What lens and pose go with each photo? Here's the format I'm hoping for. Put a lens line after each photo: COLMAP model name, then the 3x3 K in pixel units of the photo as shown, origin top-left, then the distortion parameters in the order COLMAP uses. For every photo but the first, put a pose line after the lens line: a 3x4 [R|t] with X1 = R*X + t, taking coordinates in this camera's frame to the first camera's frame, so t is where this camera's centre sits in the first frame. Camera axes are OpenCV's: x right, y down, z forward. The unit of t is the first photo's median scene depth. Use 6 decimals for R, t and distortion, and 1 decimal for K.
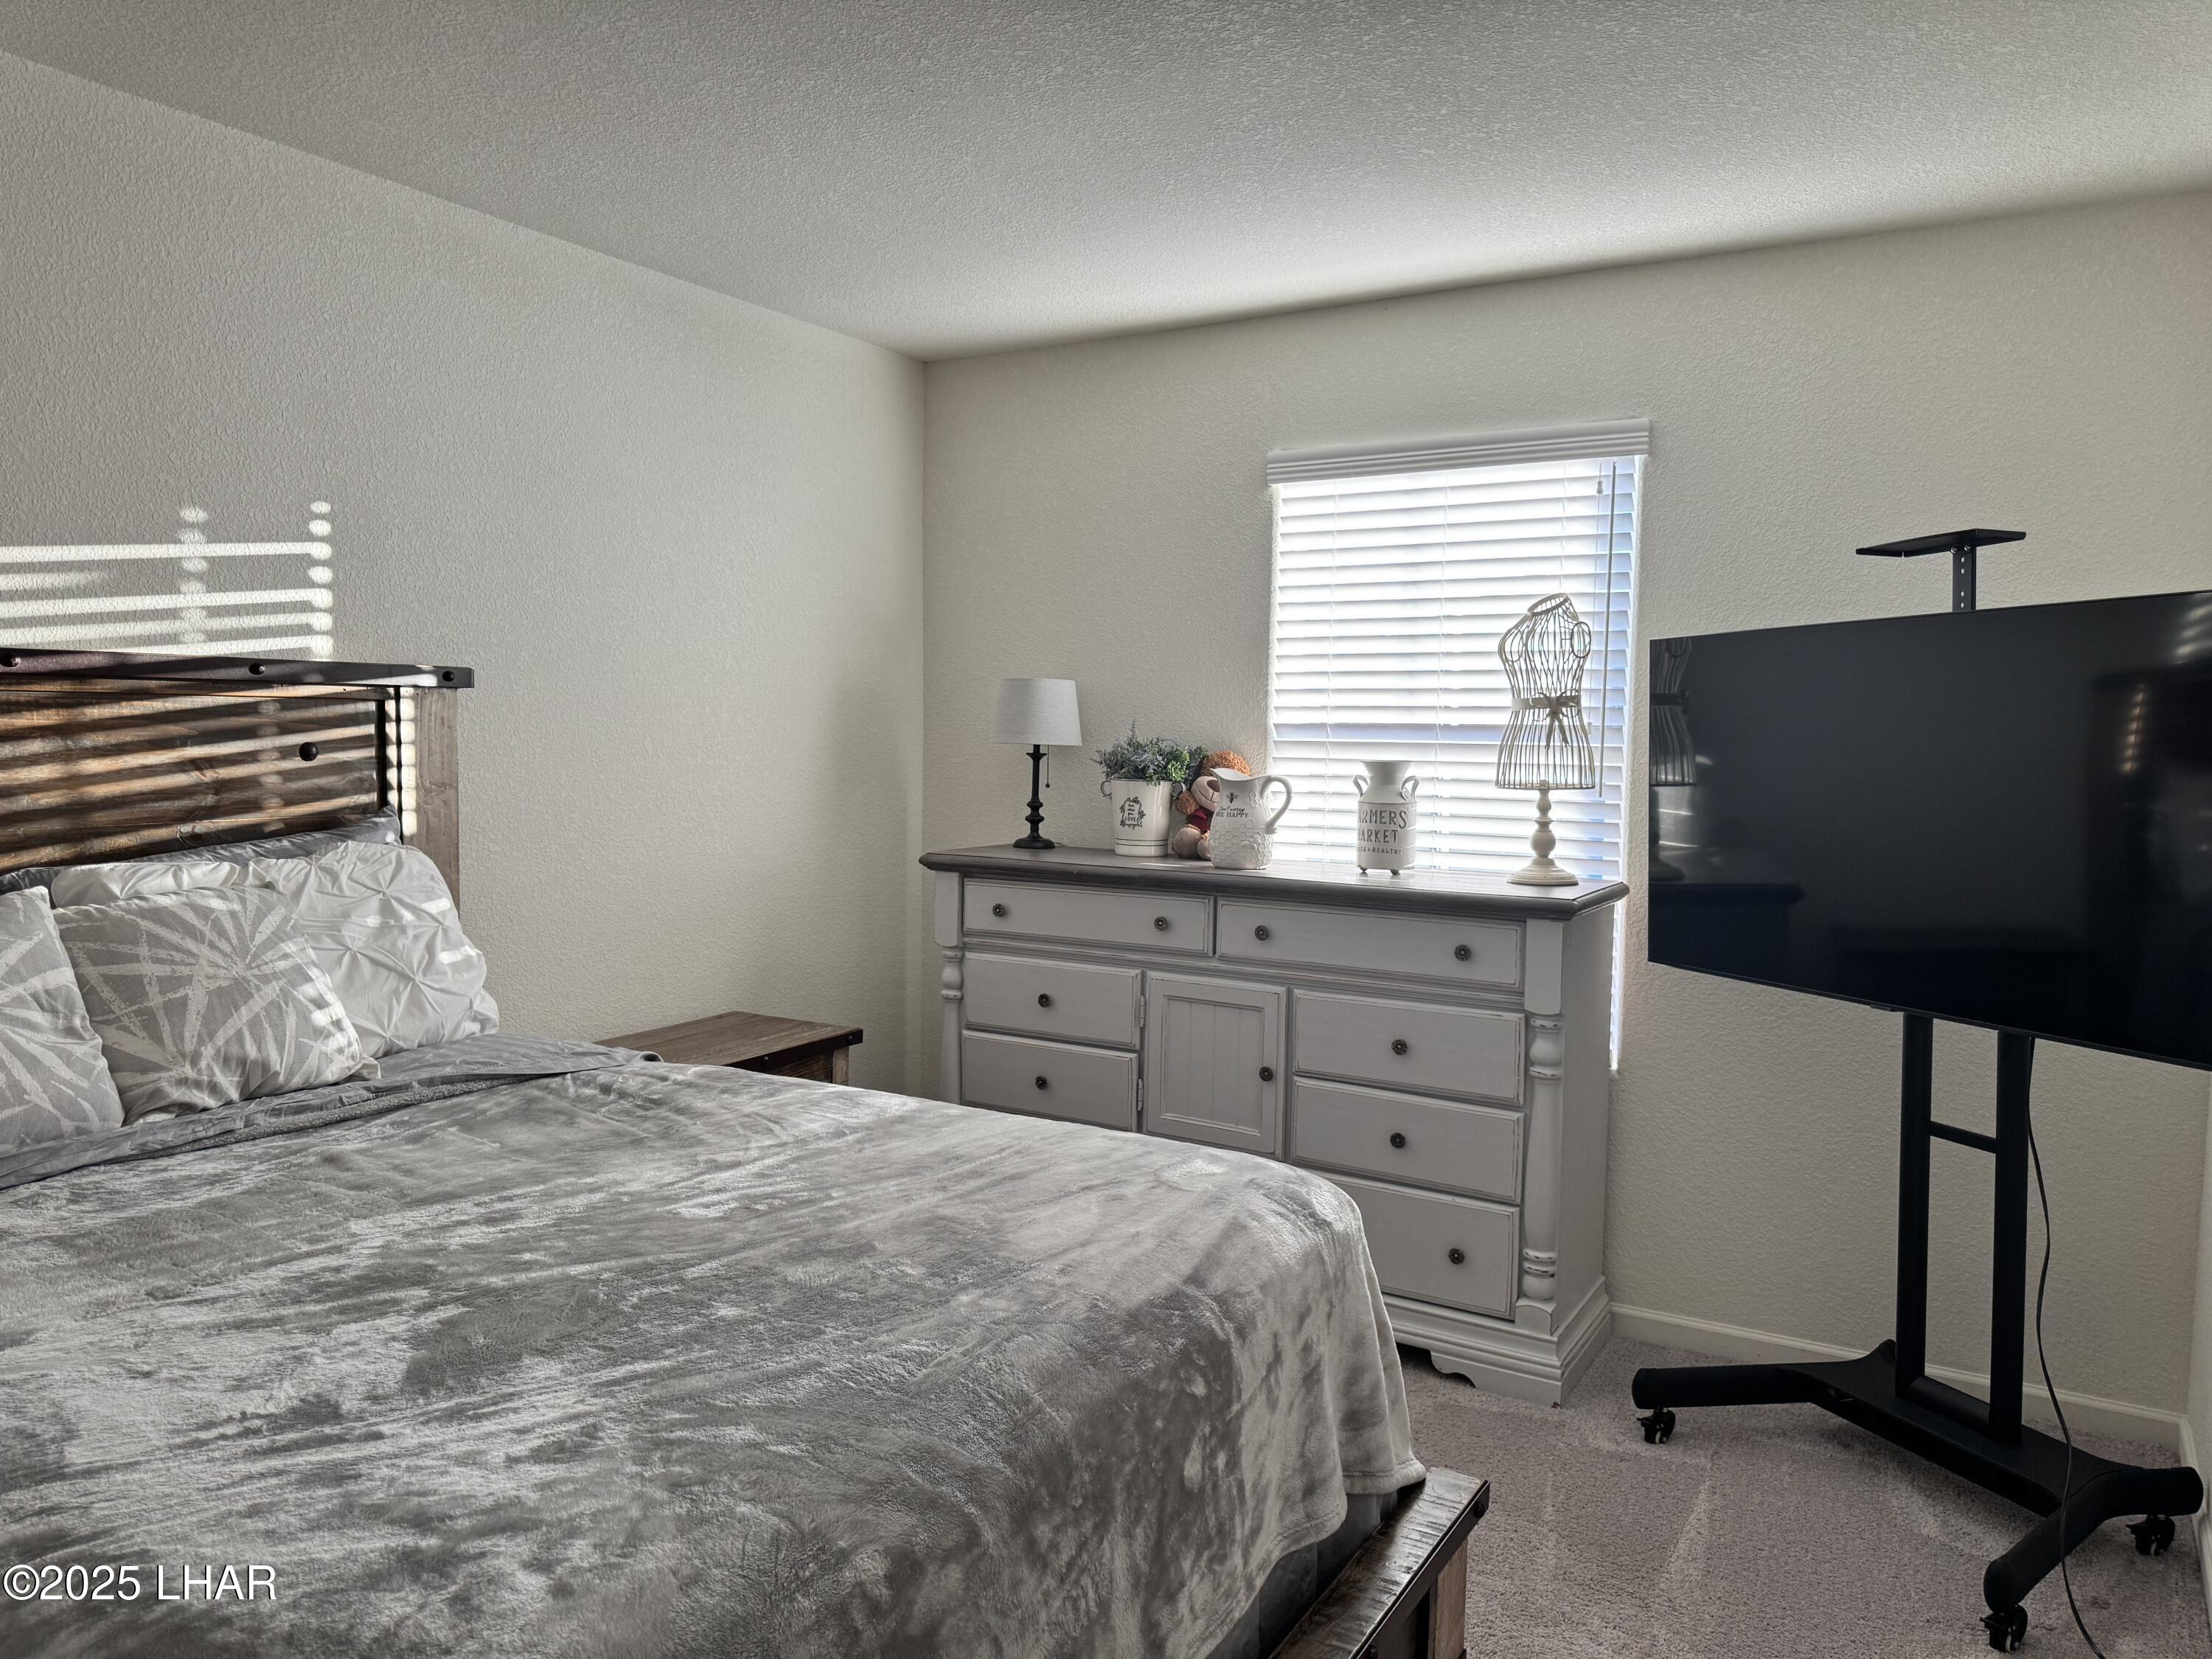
lens RADIAL K [[1571.2, 0, 1106.0], [0, 1571.2, 829.5], [0, 0, 1]] dist [0.096569, -0.149007]
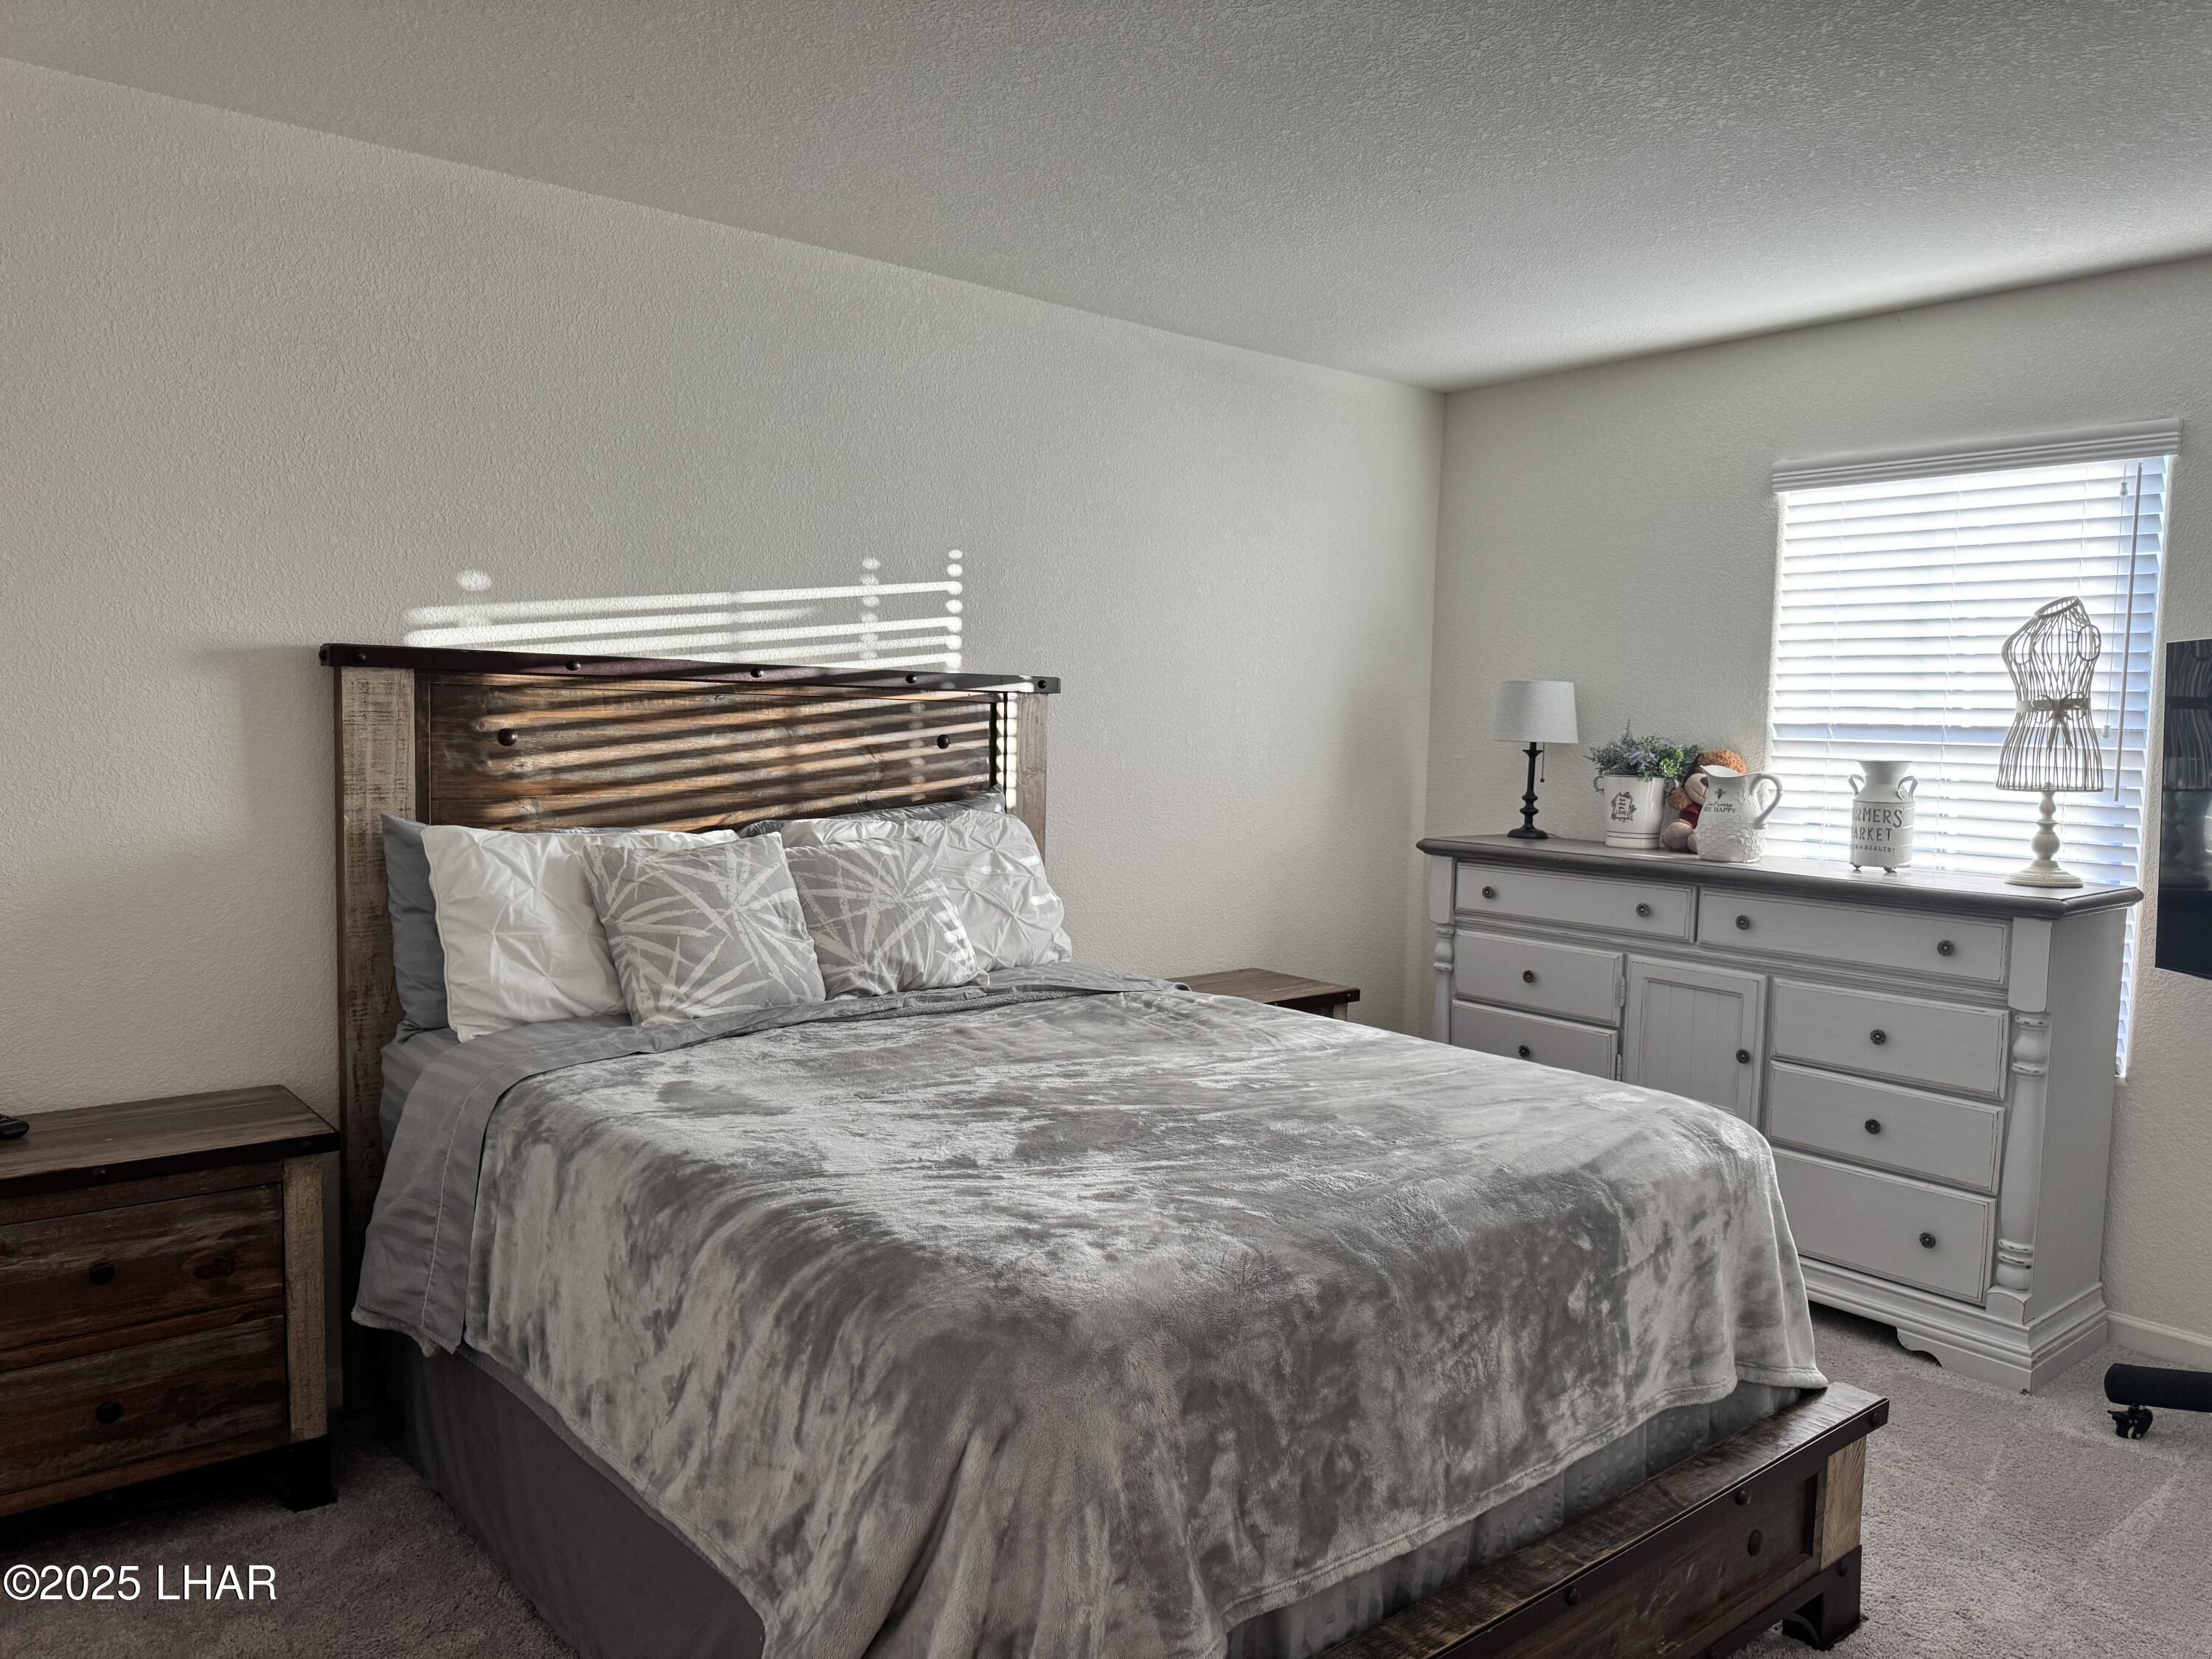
lens RADIAL K [[1571.2, 0, 1106.0], [0, 1571.2, 829.5], [0, 0, 1]] dist [0.096569, -0.149007]
pose [[0.942567, 0.028988, -0.332757, 0.072445], [-0.029562, 0.999557, 0.003339, 0.018398], [0.332706, 0.006690, 0.943007, -0.213559]]
